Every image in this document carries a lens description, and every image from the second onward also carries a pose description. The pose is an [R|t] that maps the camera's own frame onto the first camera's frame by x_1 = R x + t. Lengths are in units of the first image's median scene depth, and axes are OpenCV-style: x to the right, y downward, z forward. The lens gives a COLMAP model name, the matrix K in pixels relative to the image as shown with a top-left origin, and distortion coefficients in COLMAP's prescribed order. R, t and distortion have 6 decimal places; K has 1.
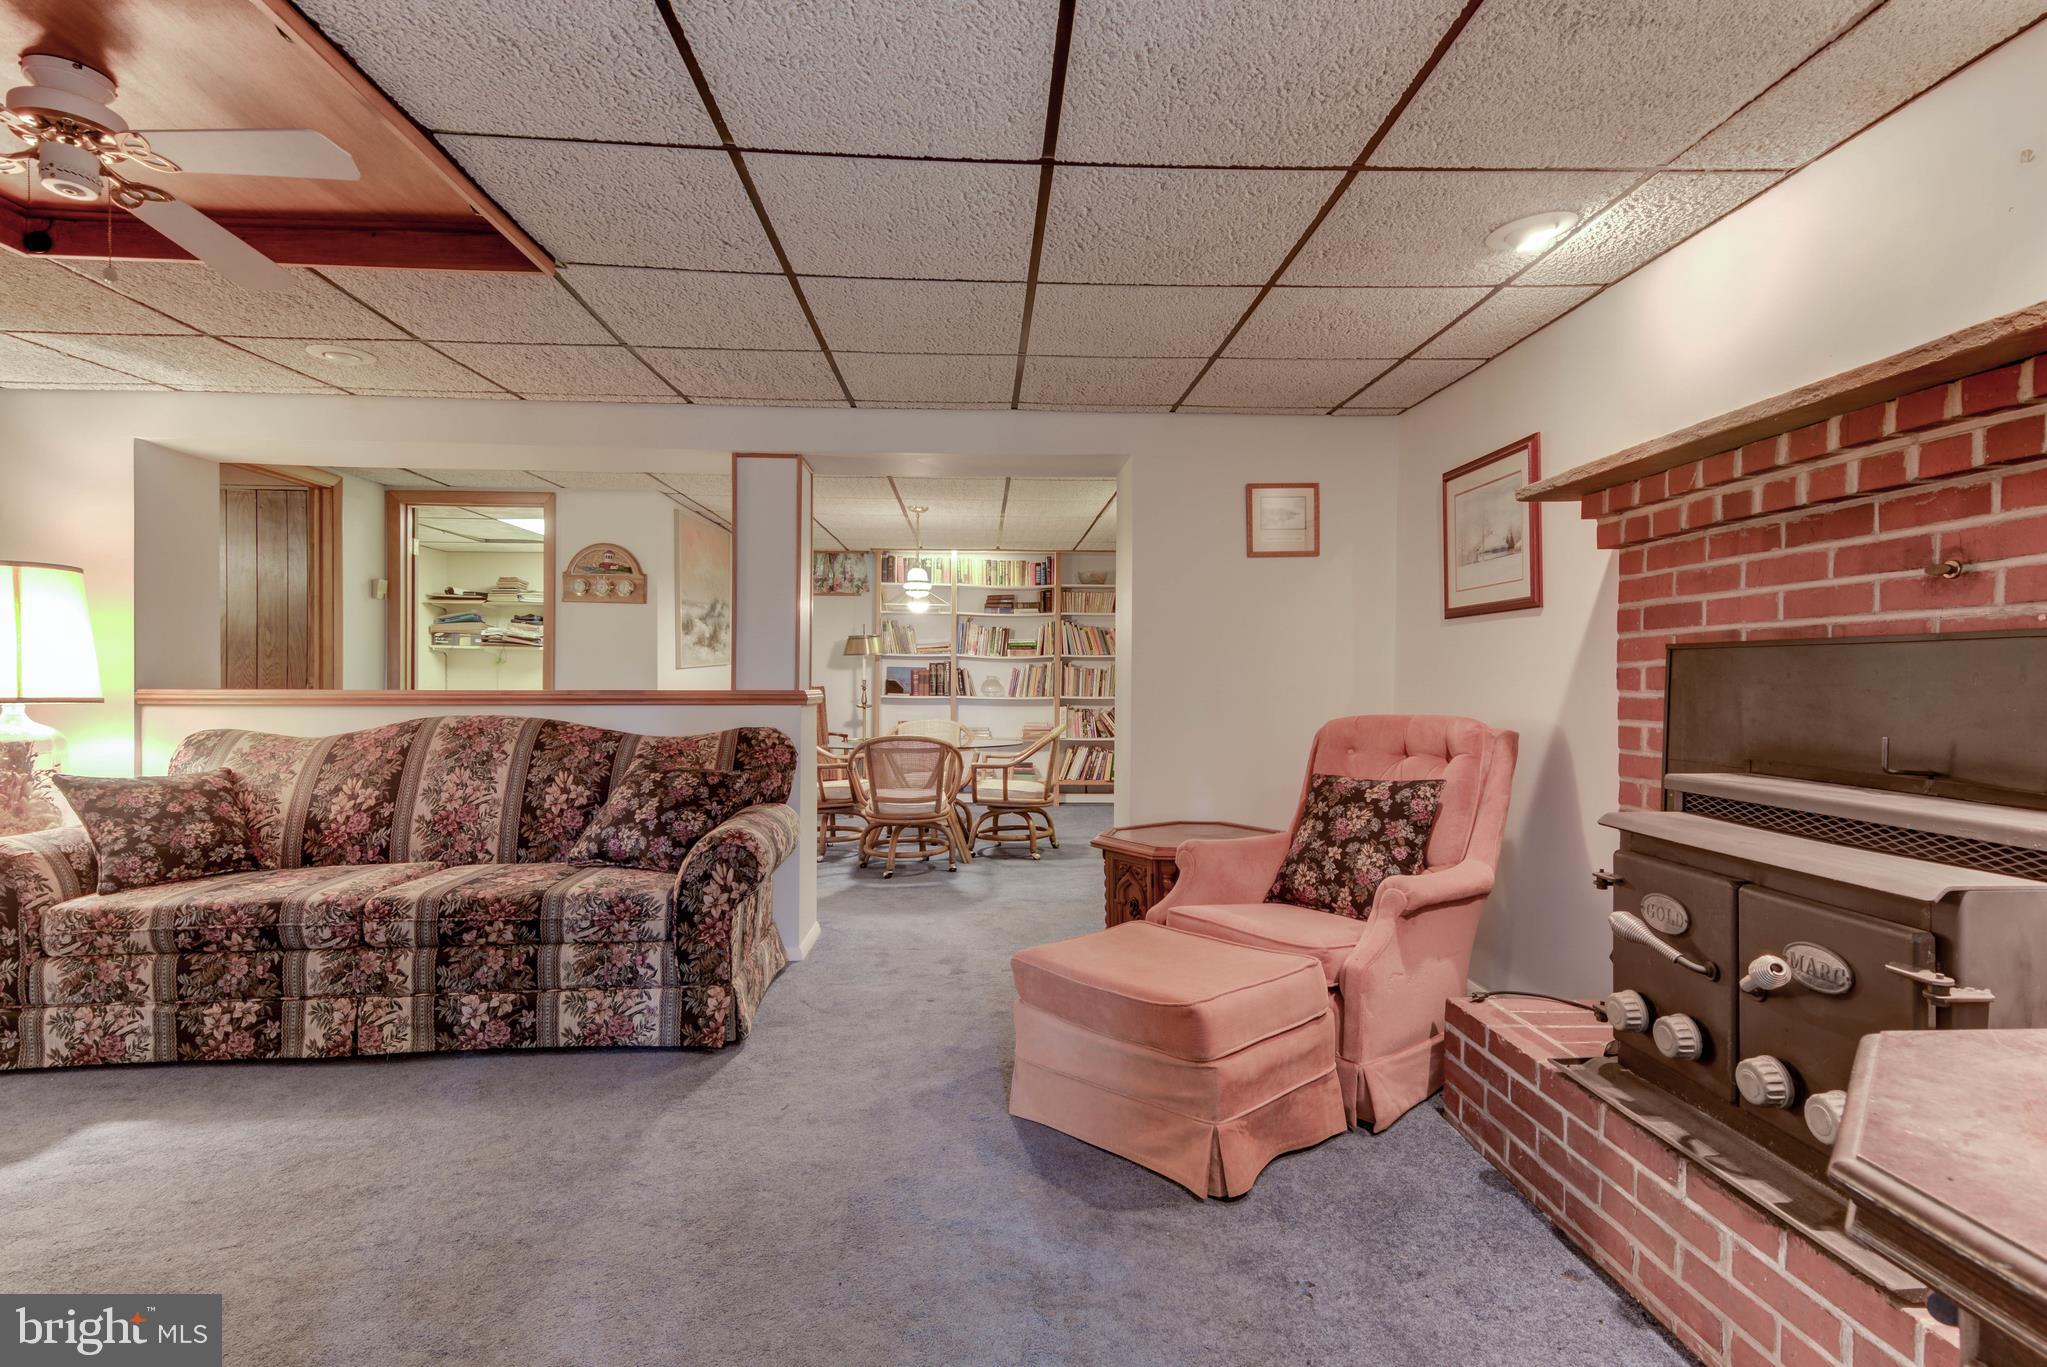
lens RADIAL K [[1027.6, 0, 1023.5], [0, 1027.6, 690.4], [0, 0, 1]] dist [0.025898, -0.011268]
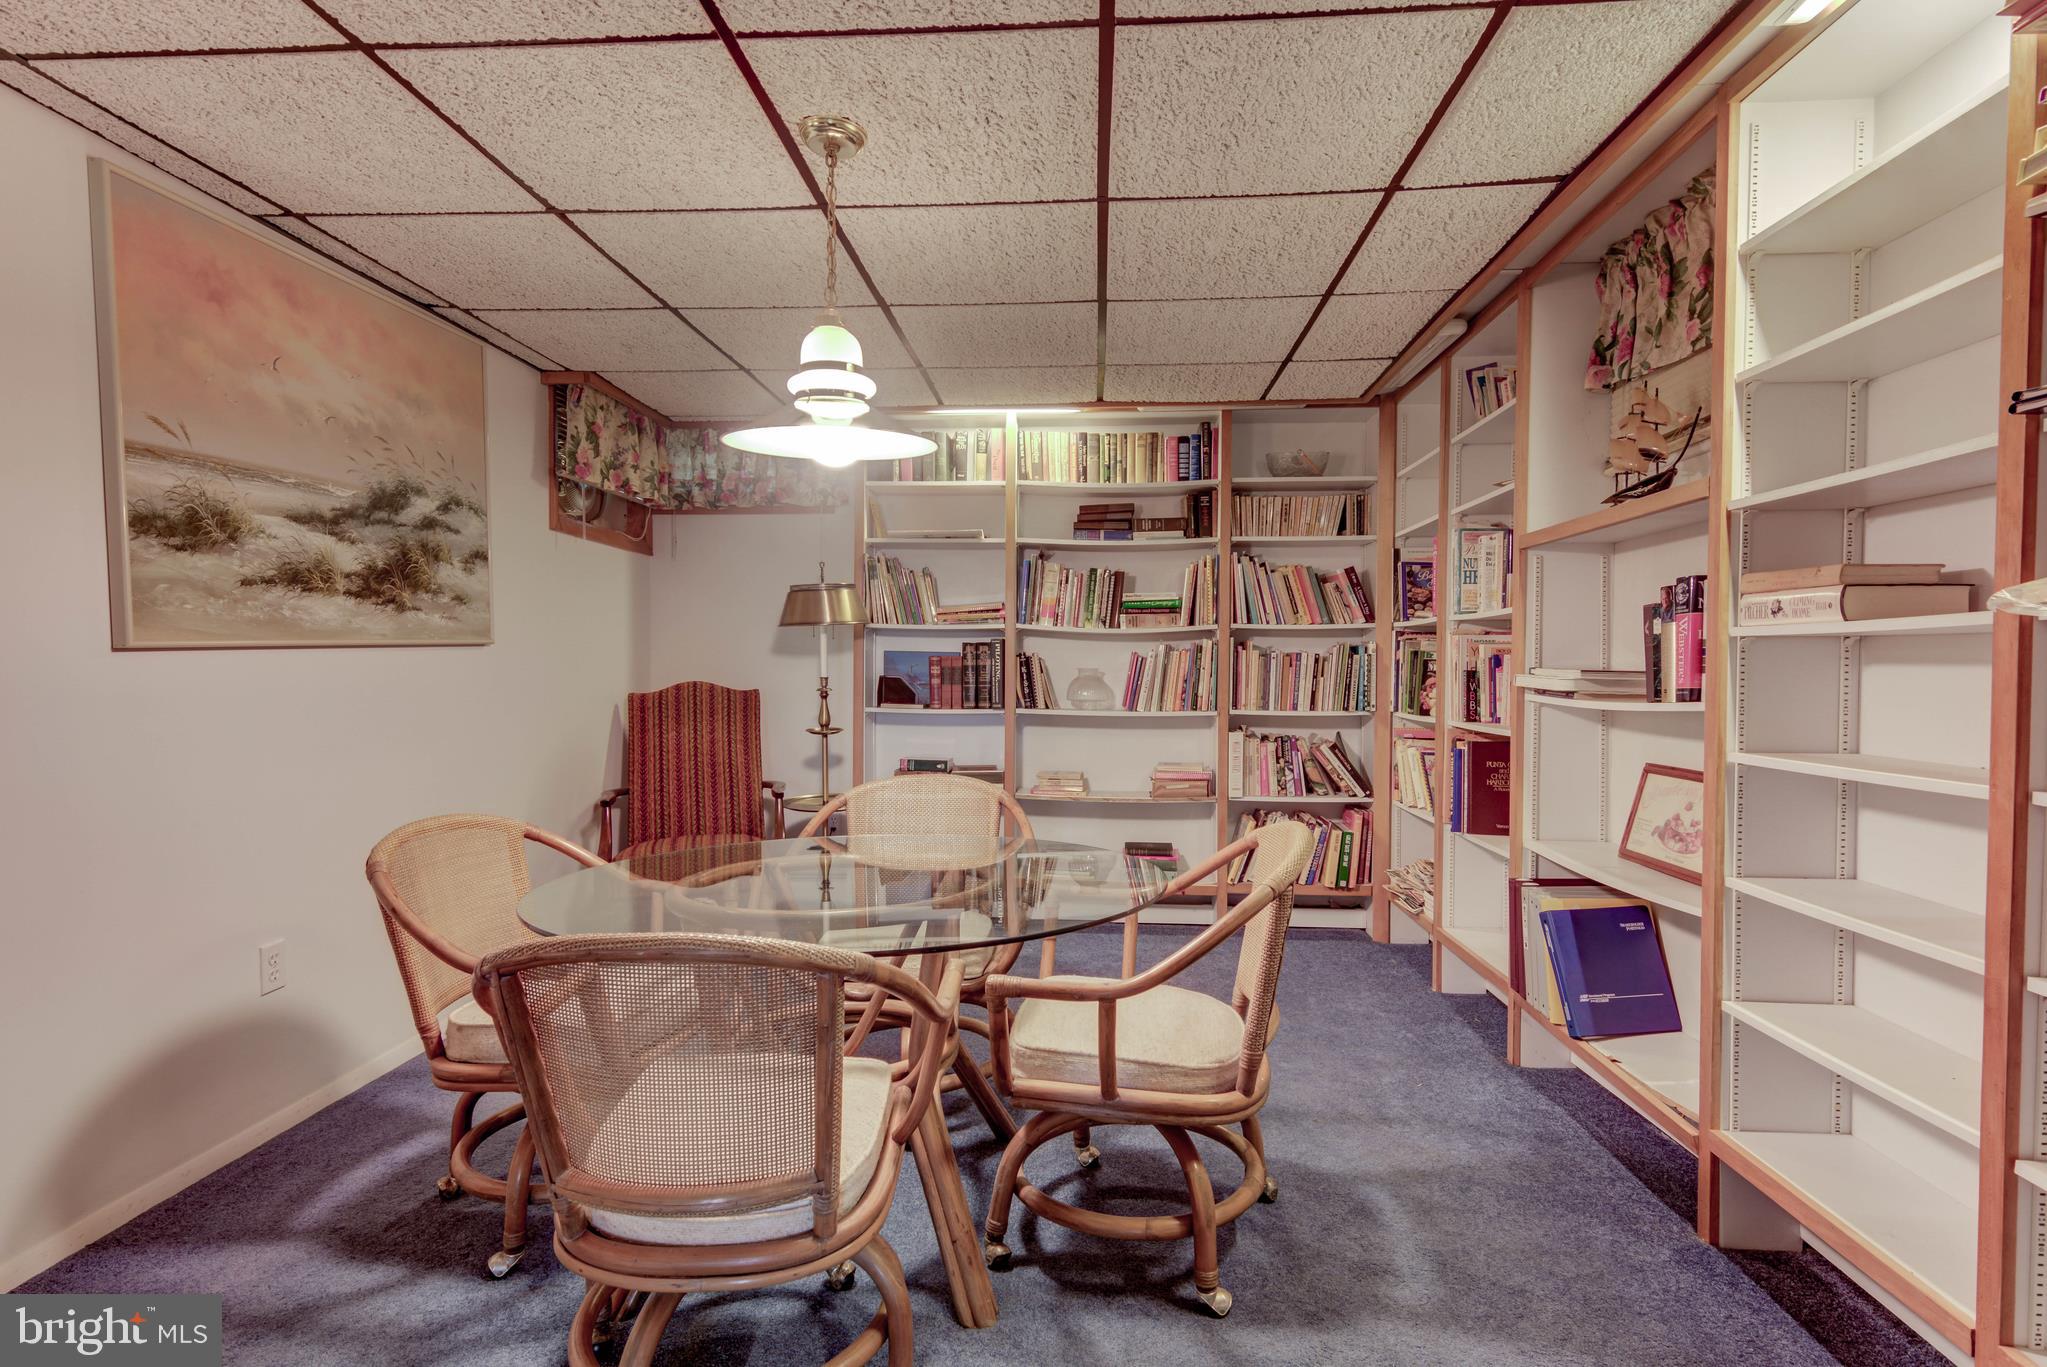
lens RADIAL K [[1027.6, 0, 1023.5], [0, 1027.6, 690.4], [0, 0, 1]] dist [0.025898, -0.011268]
pose [[0.993763, 0.000438, -0.111510, -0.006727], [0.000355, 0.999975, 0.007091, -0.007080], [0.111511, -0.007086, 0.993738, 0.508736]]
